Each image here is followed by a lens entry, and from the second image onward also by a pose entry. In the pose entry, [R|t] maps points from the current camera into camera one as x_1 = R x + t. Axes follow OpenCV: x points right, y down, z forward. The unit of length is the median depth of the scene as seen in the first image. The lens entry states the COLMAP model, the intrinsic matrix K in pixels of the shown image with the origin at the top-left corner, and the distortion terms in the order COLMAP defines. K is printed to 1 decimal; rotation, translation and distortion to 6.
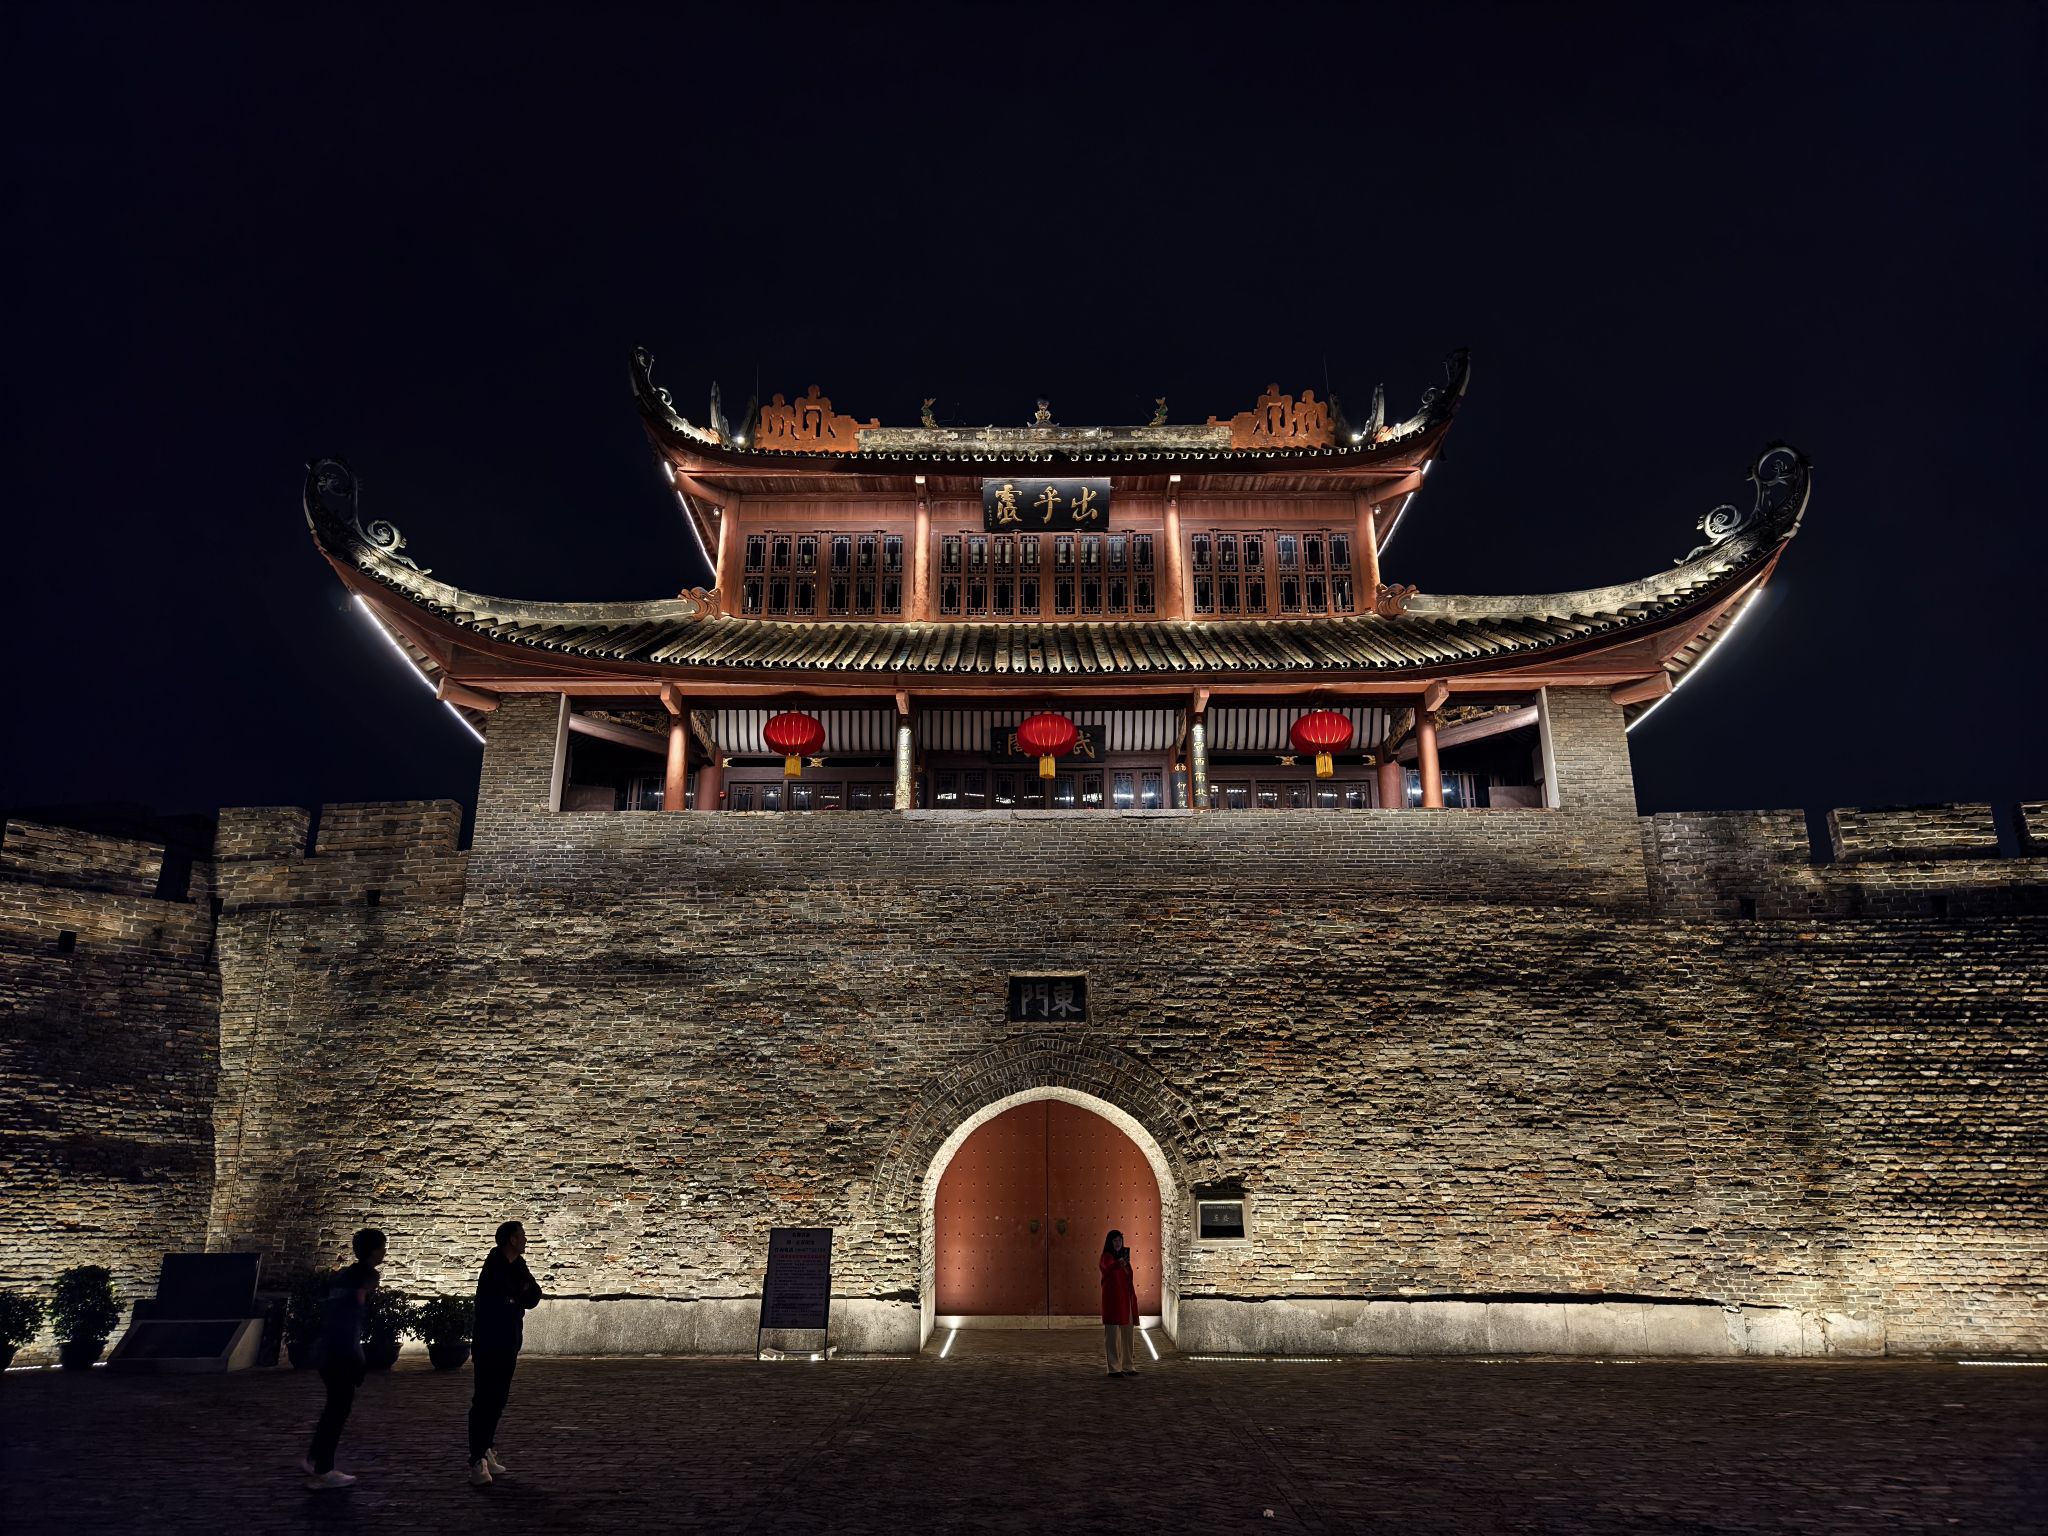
lens RADIAL K [[1396.4, 0, 1027.1], [0, 1396.4, 756.6], [0, 0, 1]] dist [0.015476, -0.008252]
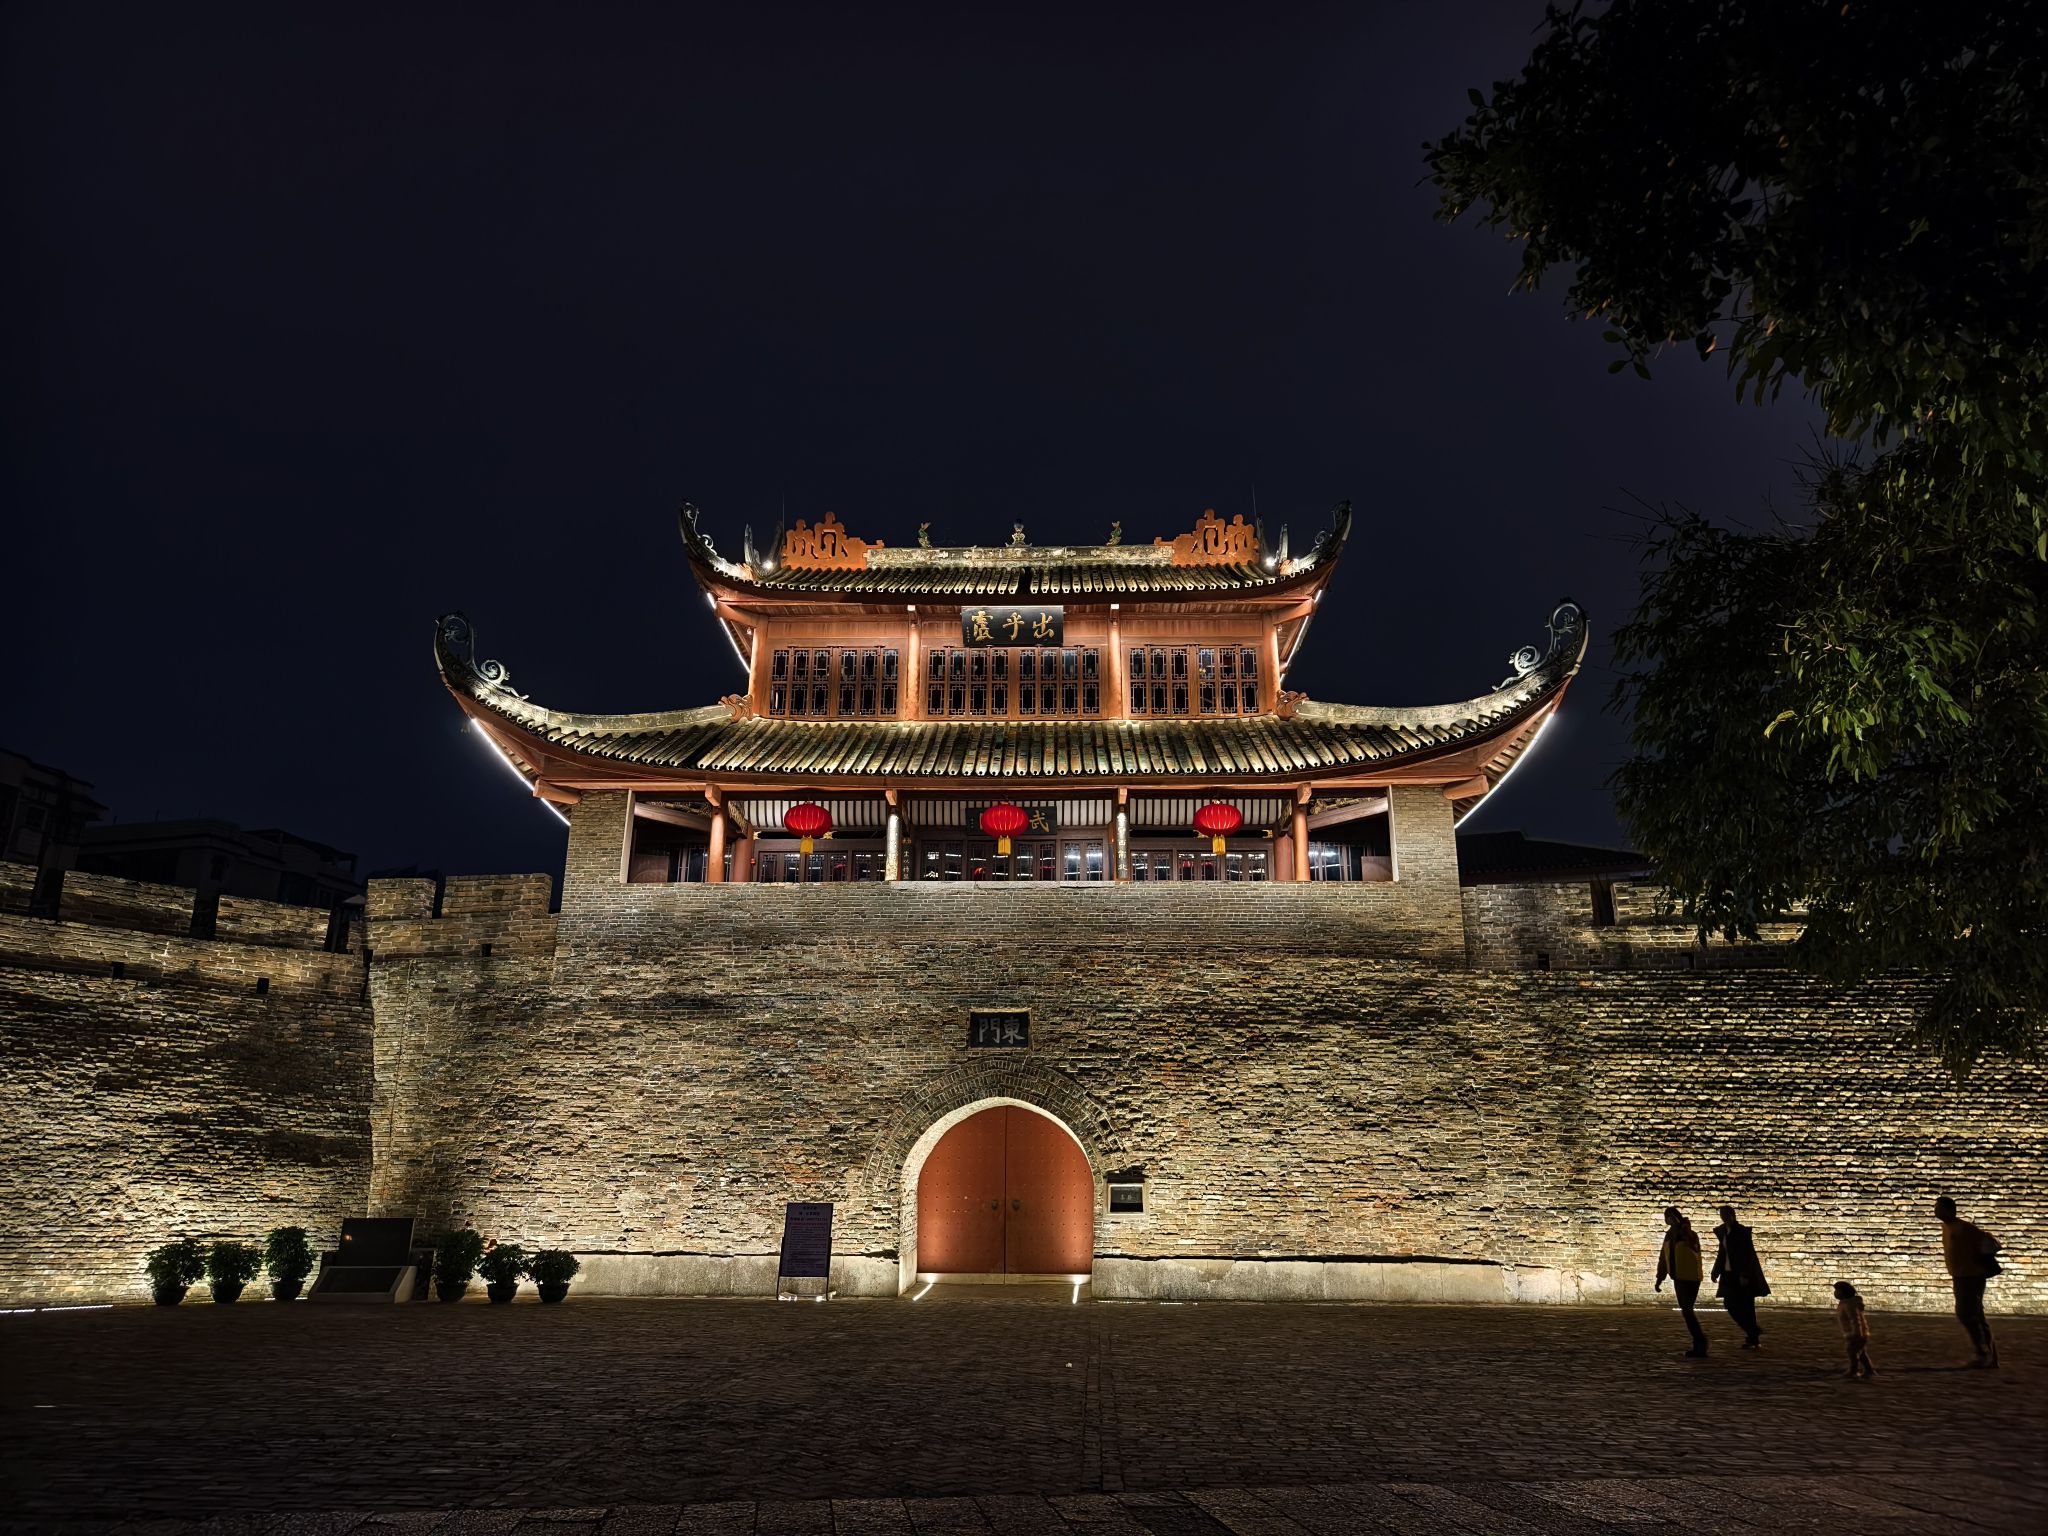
lens RADIAL K [[1396.4, 0, 1038.2], [0, 1396.4, 756.0], [0, 0, 1]] dist [0.015476, -0.008252]
pose [[0.999614, -0.002273, -0.027690, 0.086491], [0.002572, 0.999939, 0.010779, -0.095074], [0.027663, -0.010846, 0.999558, -0.297113]]
